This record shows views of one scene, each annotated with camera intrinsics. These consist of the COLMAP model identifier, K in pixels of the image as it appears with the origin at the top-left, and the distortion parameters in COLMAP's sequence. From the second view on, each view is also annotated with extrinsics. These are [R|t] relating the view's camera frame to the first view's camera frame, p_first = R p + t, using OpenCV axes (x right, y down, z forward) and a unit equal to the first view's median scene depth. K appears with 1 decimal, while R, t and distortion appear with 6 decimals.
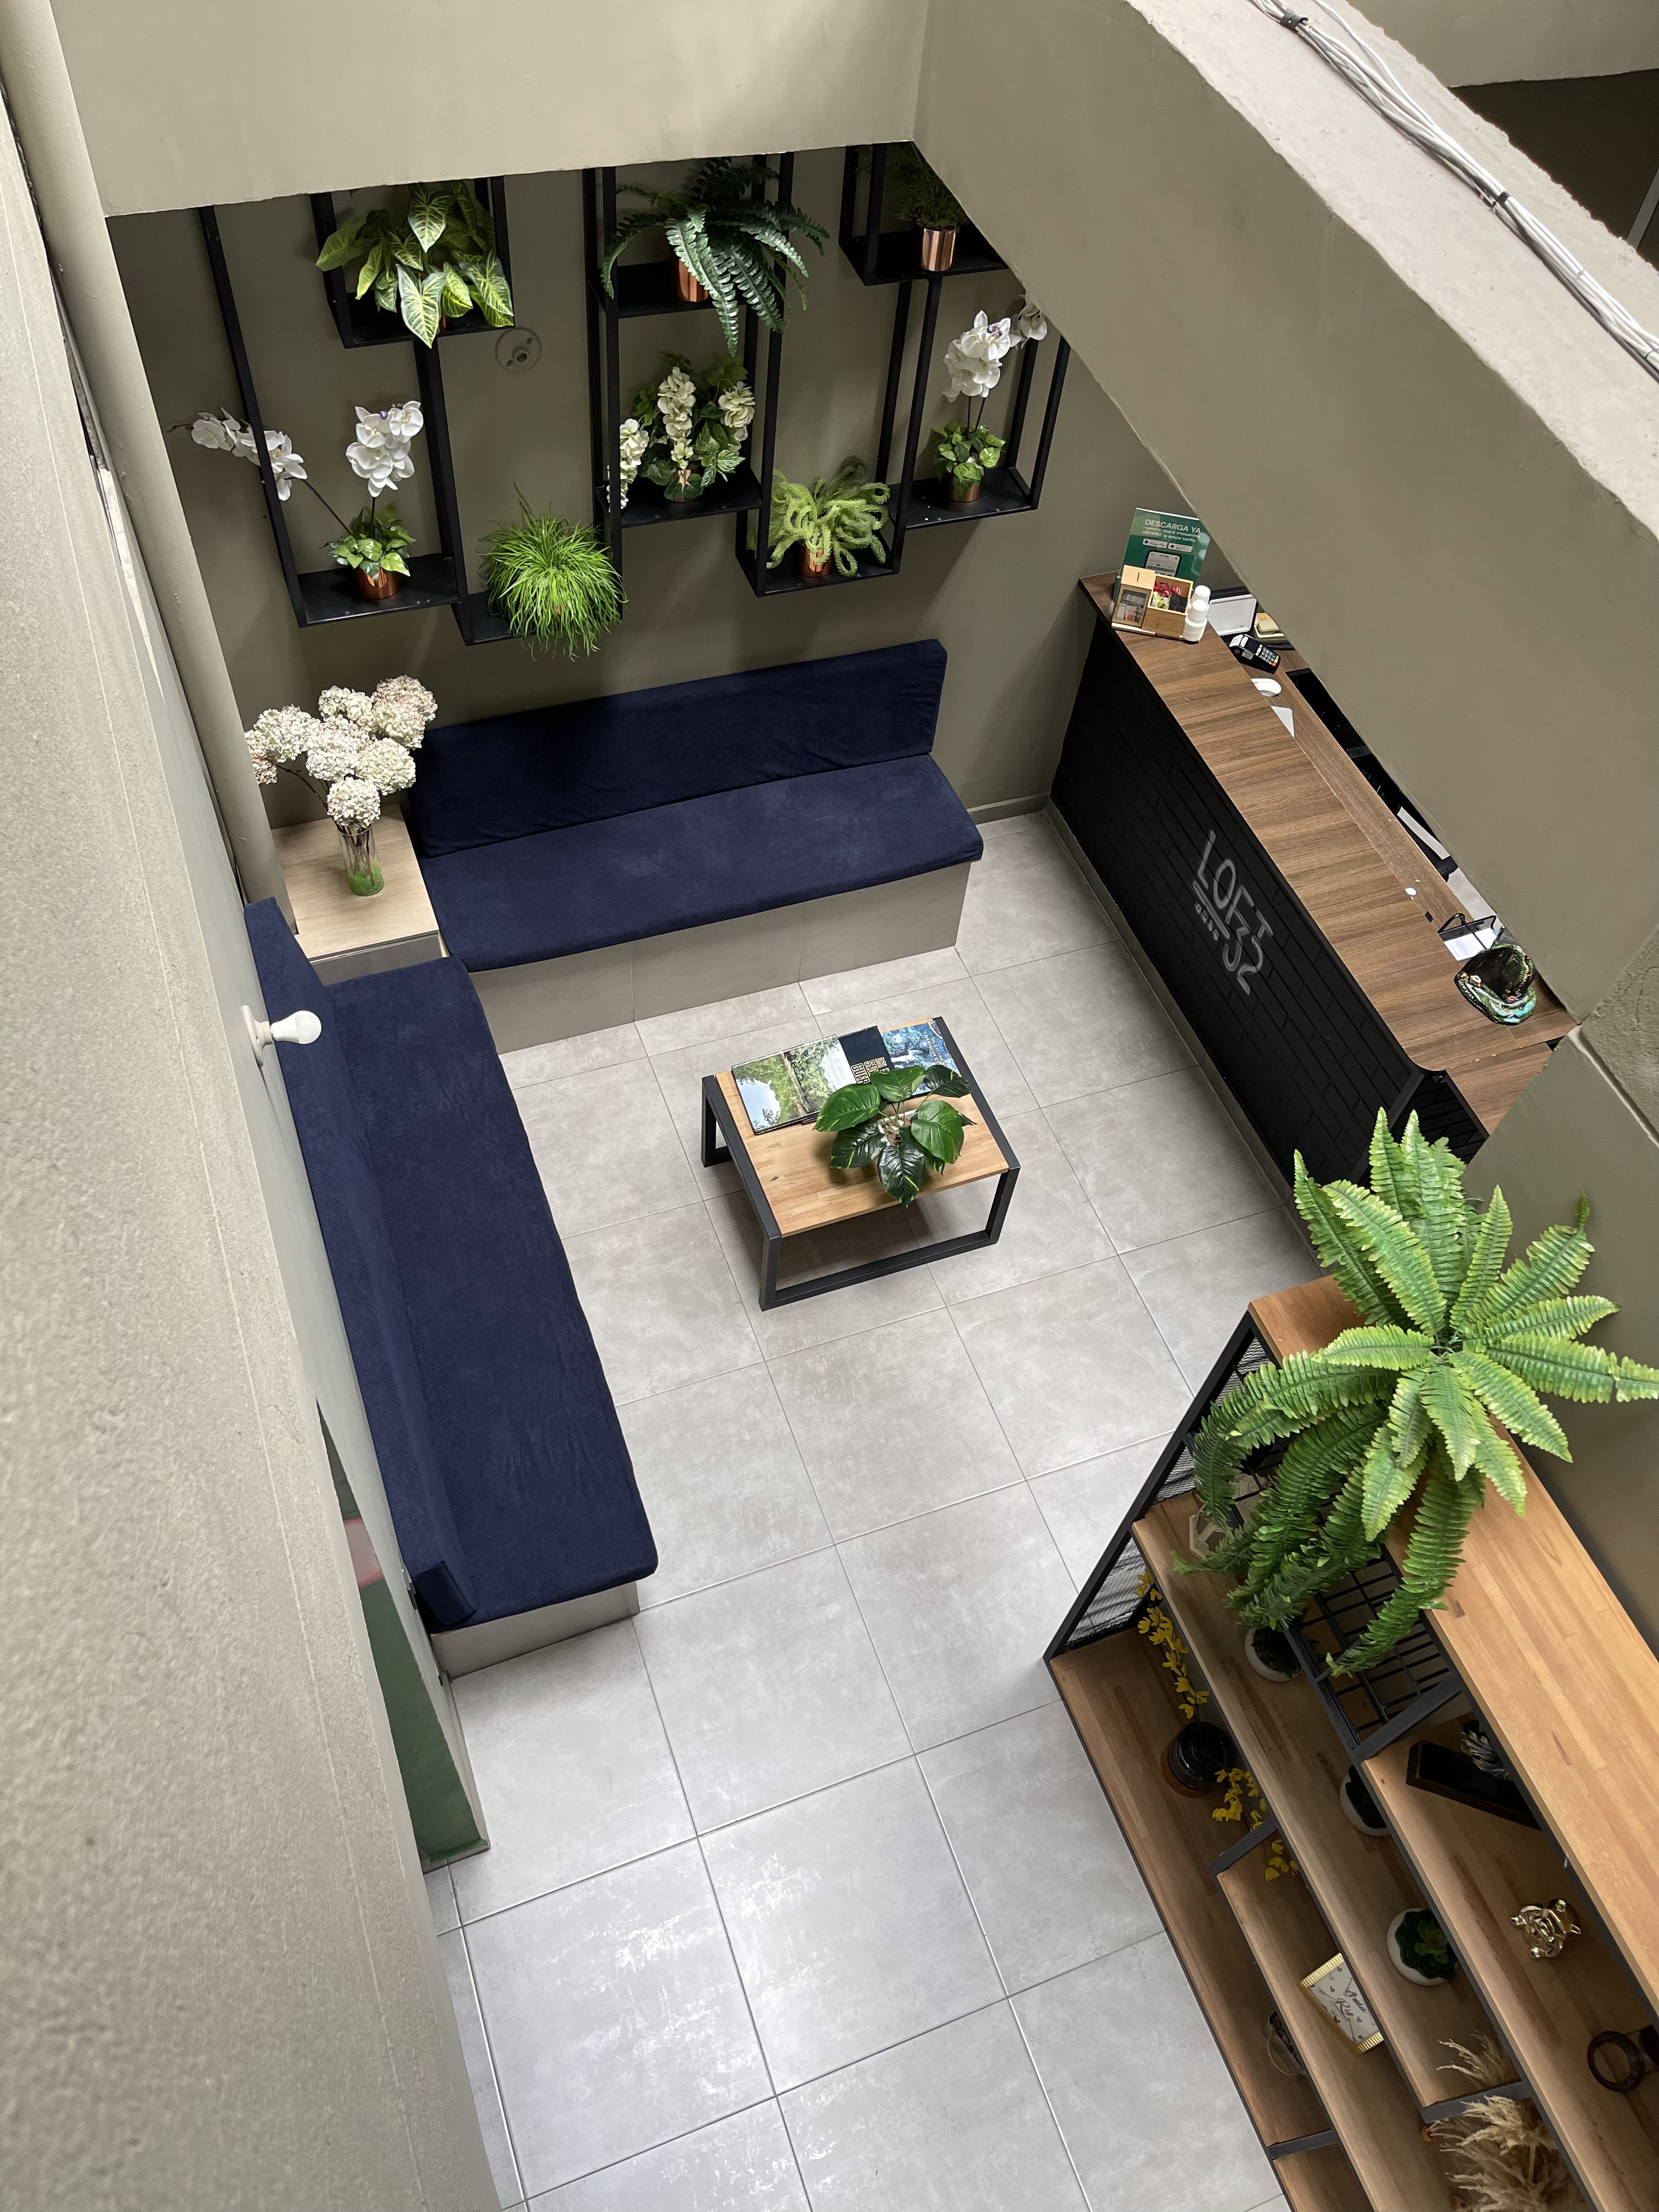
lens RADIAL K [[1644.1, 0, 832.8], [0, 1644.1, 1114.7], [0, 0, 1]] dist [0.063781, -0.074871]
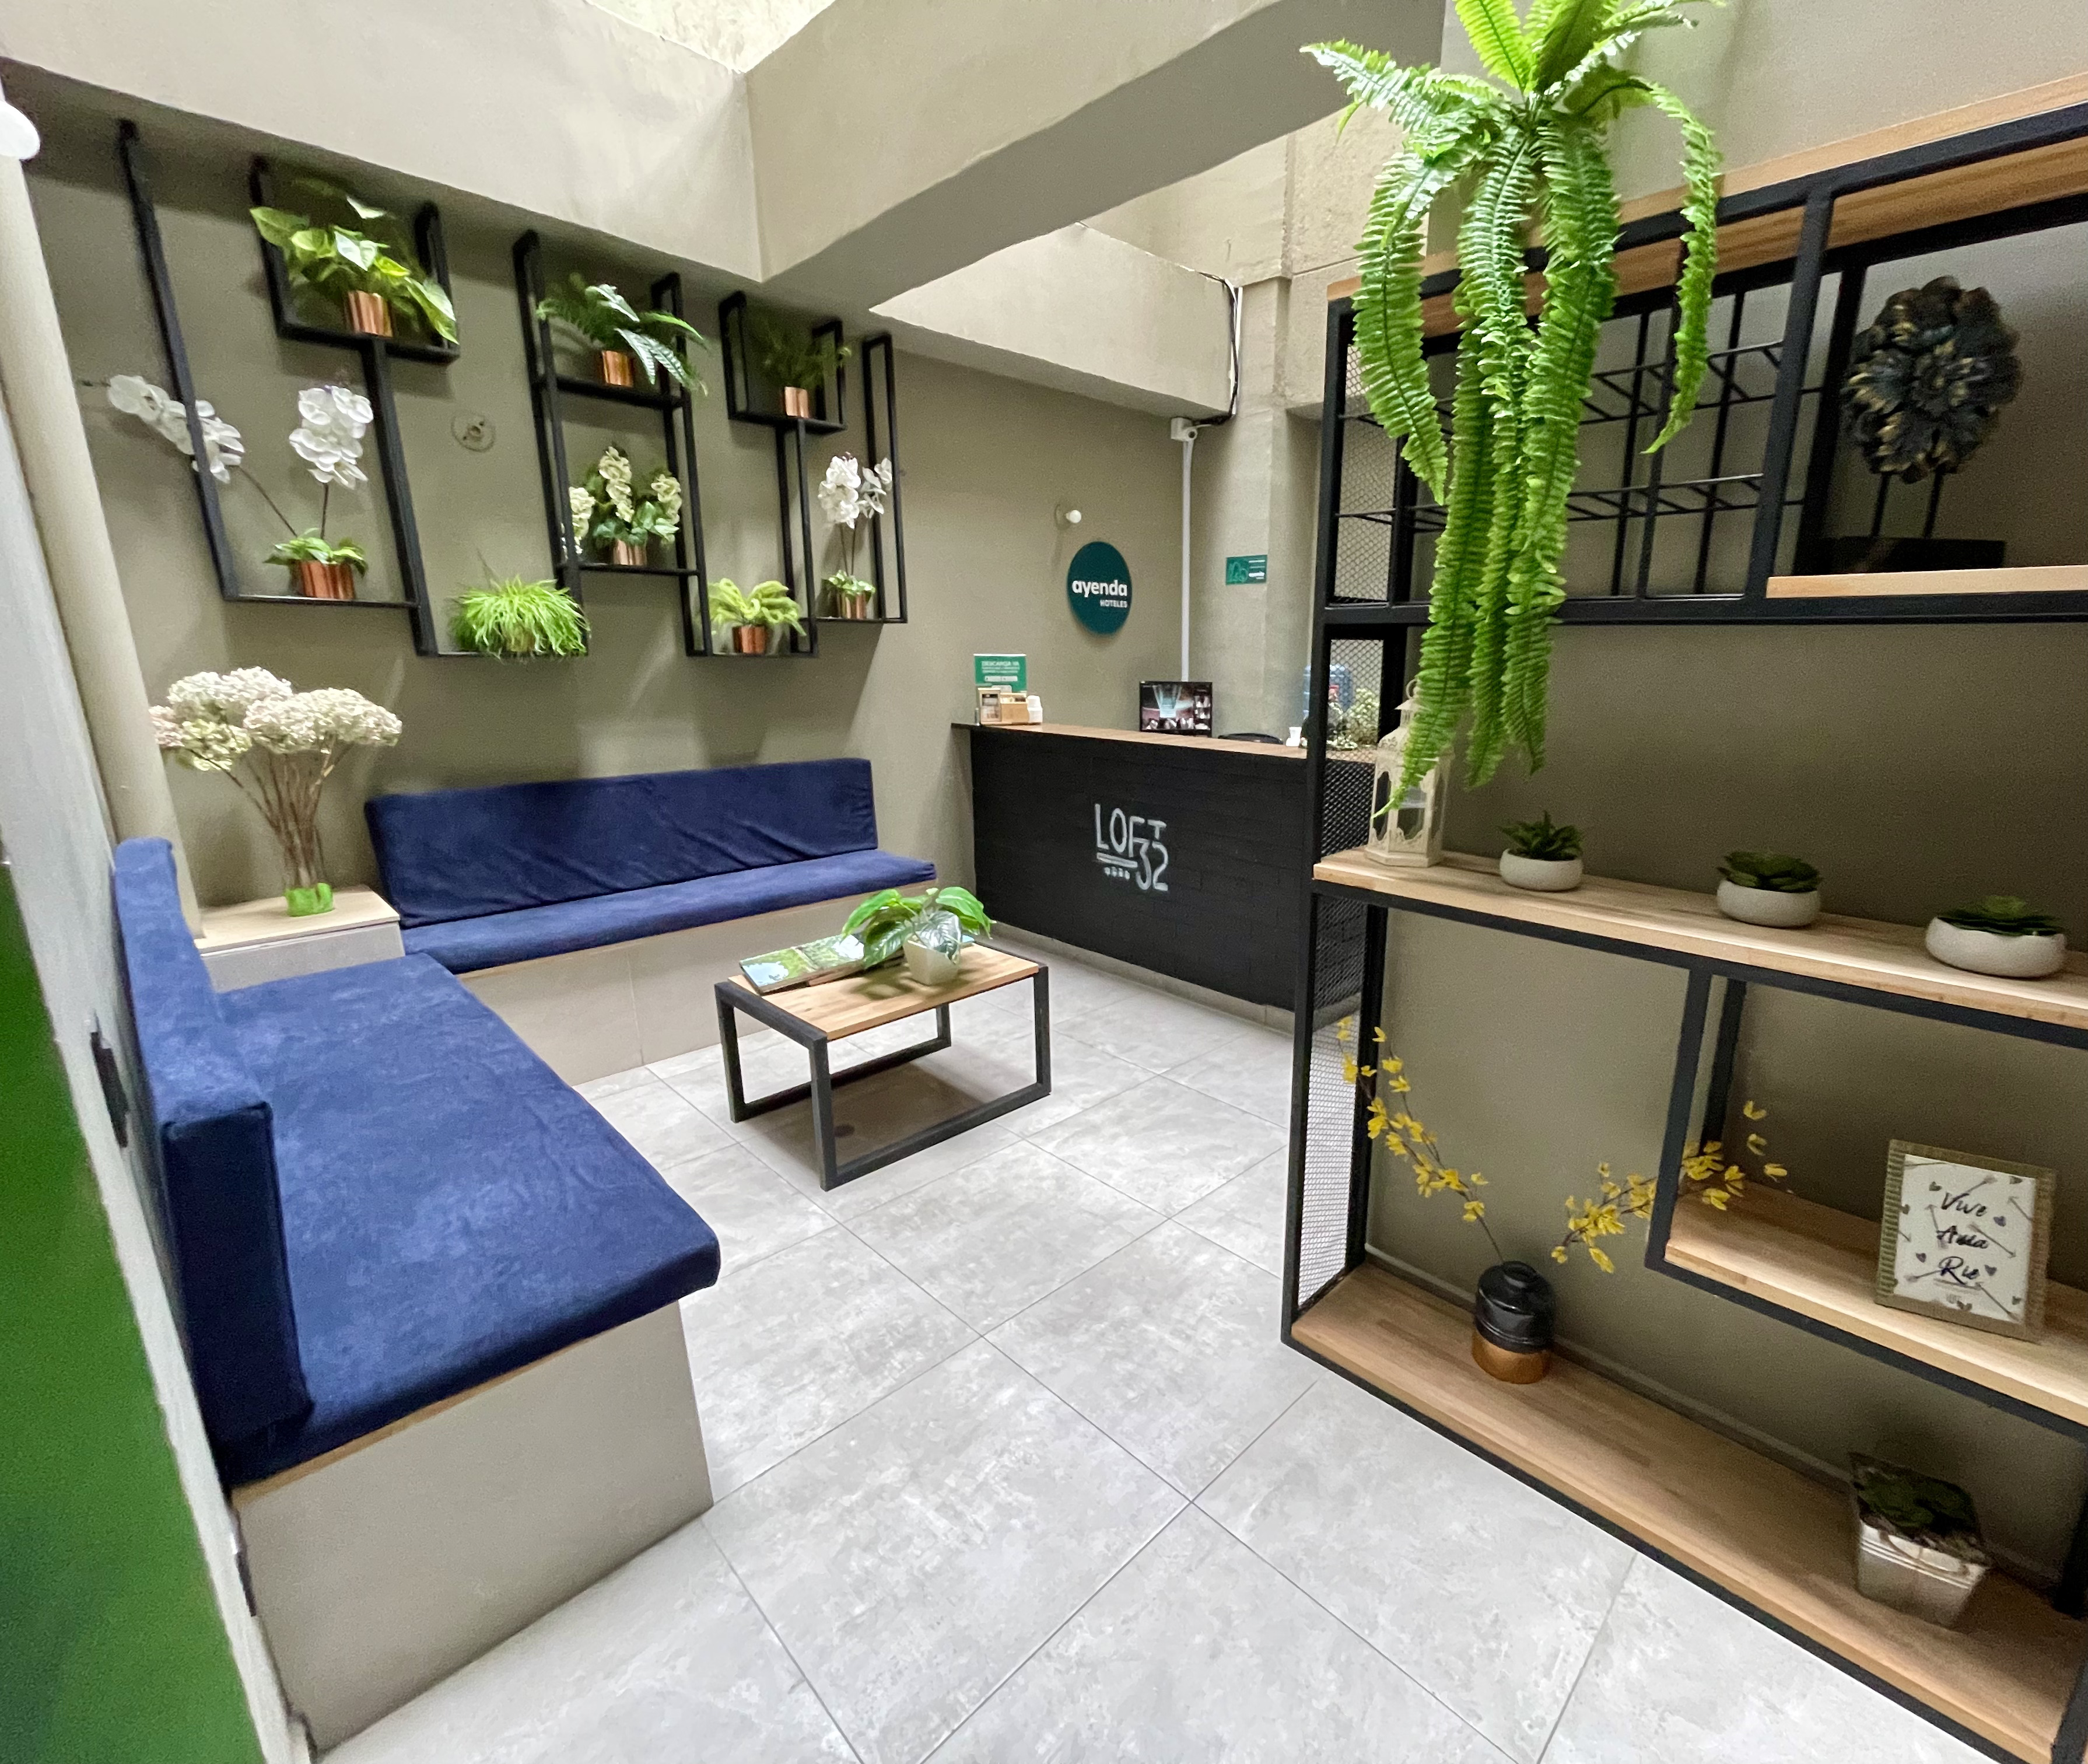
lens RADIAL K [[935.9, 0, 1163.1], [0, 935.9, 880.1], [0, 0, 1]] dist [-0.002975, 0.000666]
pose [[0.891212, -0.177341, 0.417482, -0.068639], [0.404041, 0.728664, -0.552991, 0.386247], [-0.206137, 0.661512, 0.721047, 0.543165]]
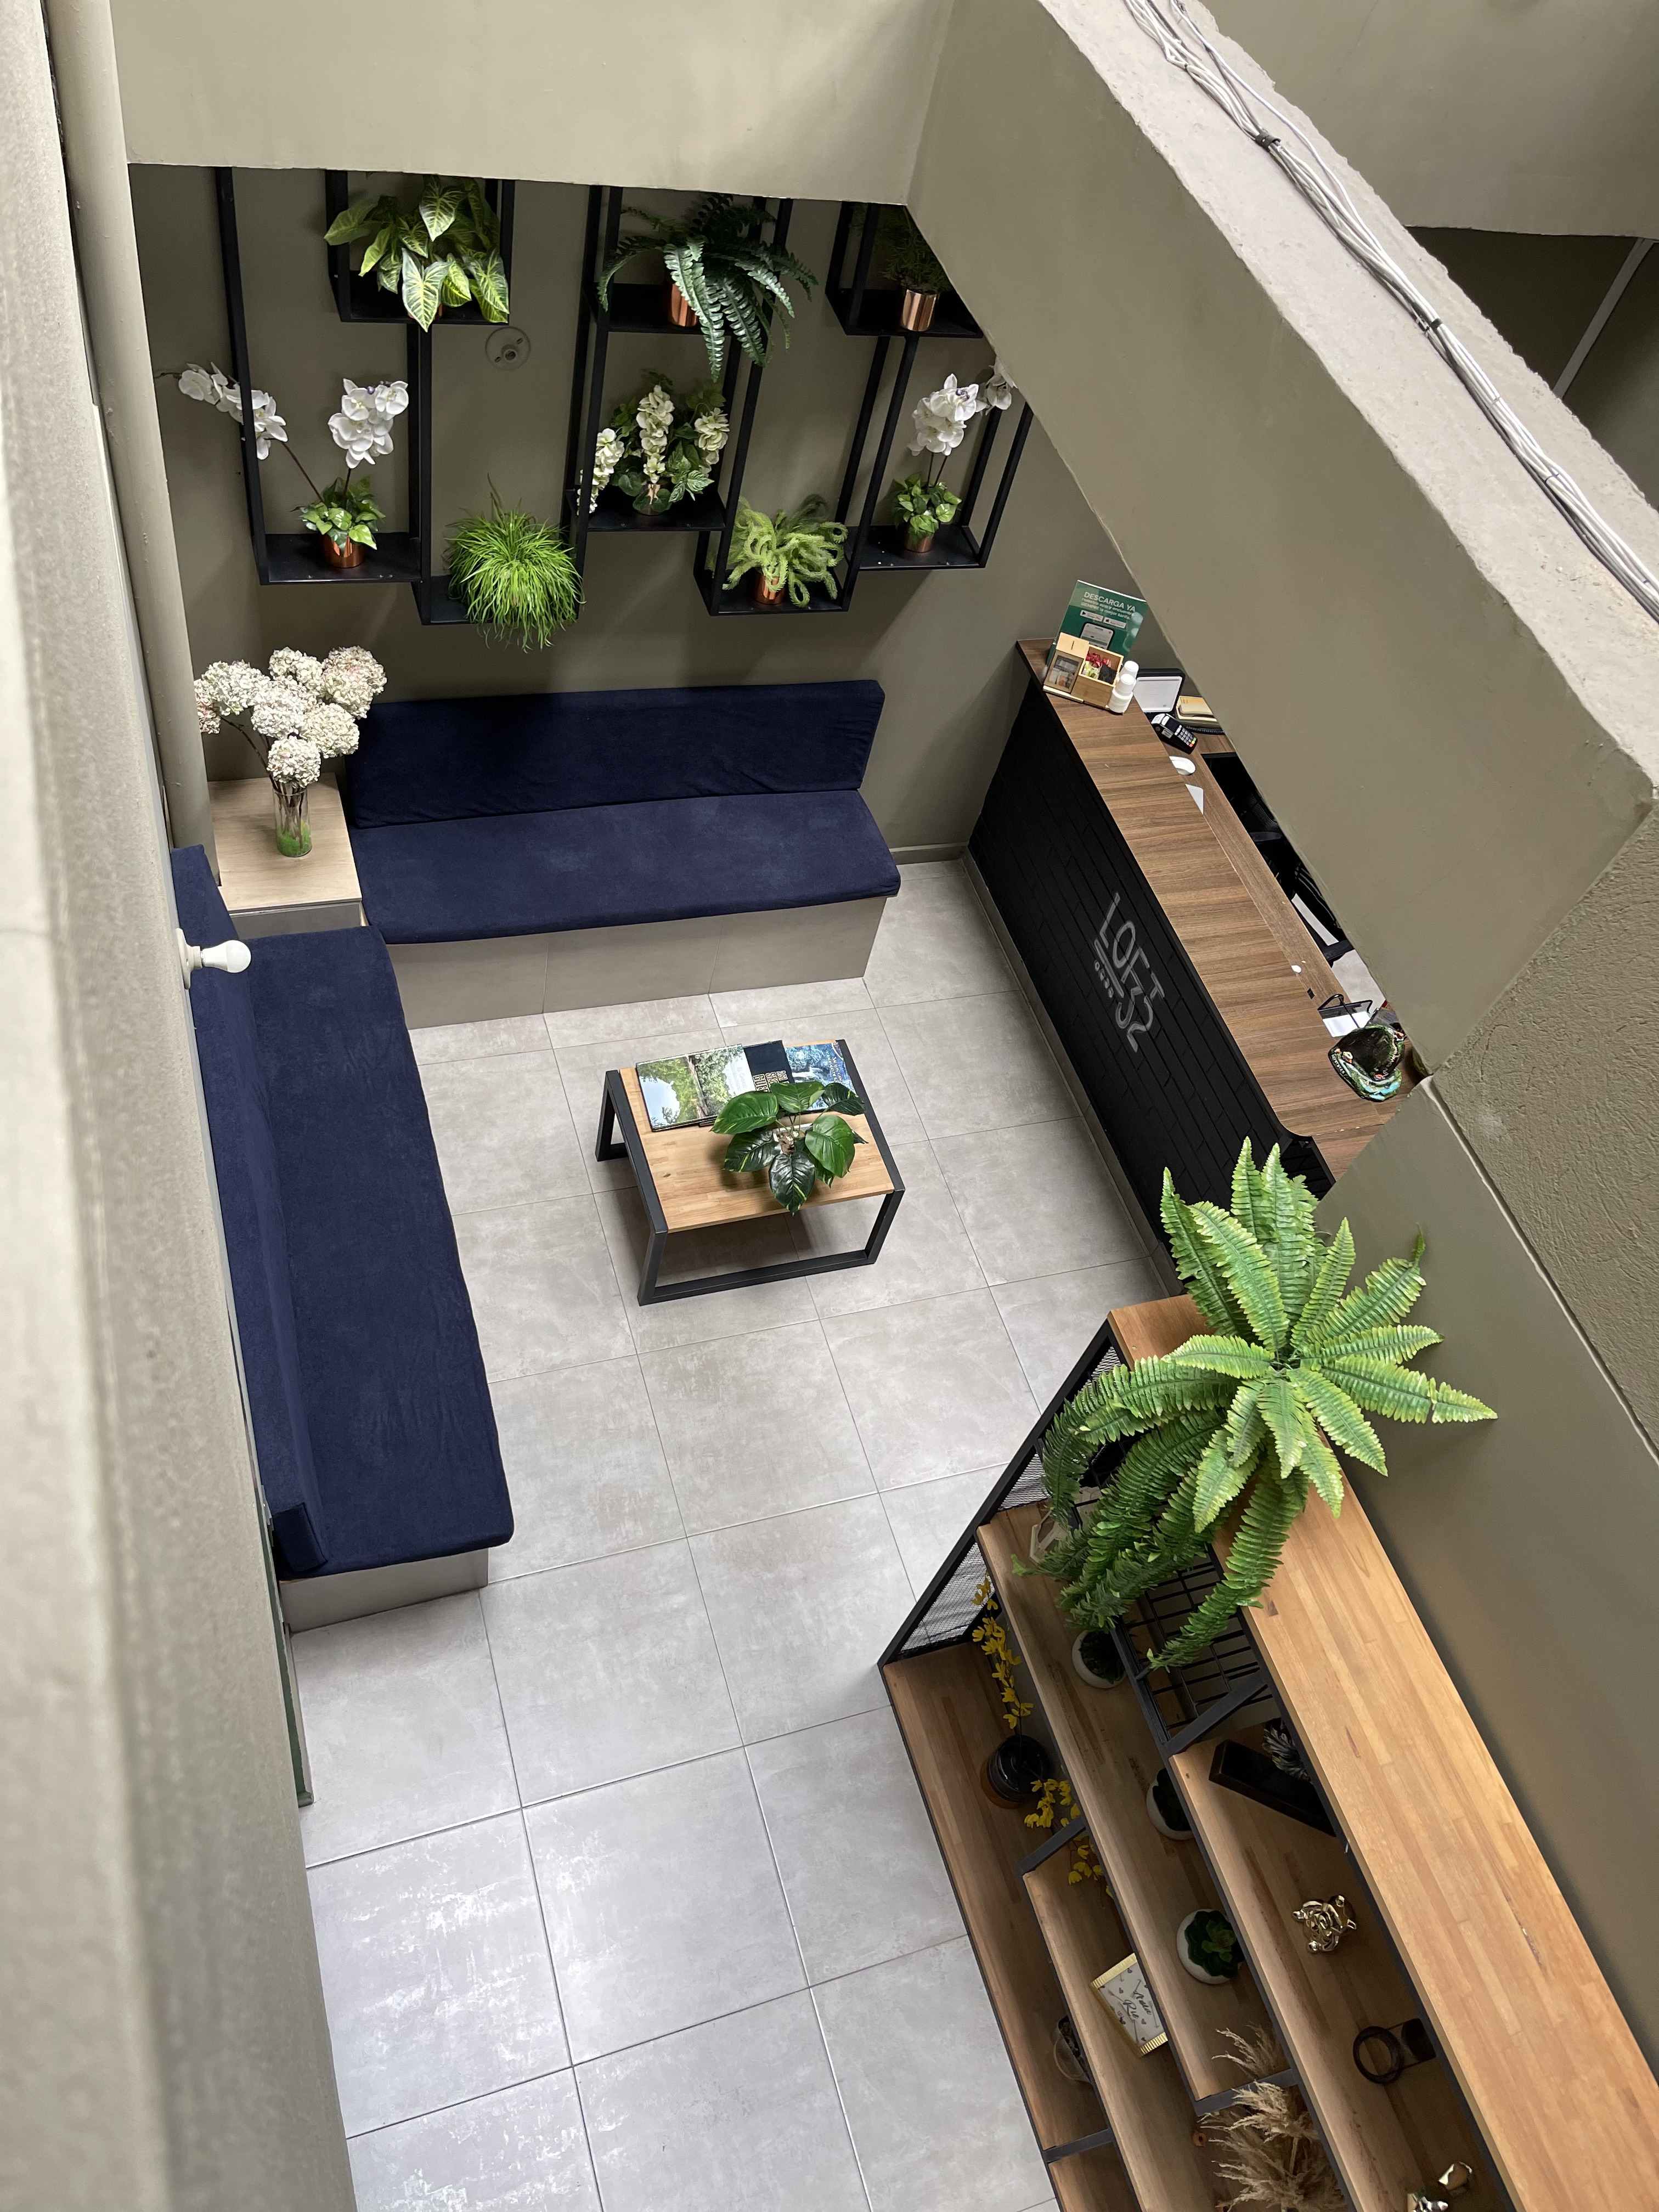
lens RADIAL K [[1644.1, 0, 827.9], [0, 1644.1, 1115.0], [0, 0, 1]] dist [0.063781, -0.074871]
pose [[0.992138, 0.107242, 0.064513, -0.006260], [-0.105193, 0.993858, -0.034364, 0.027457], [-0.067802, 0.027308, 0.997325, -0.031529]]
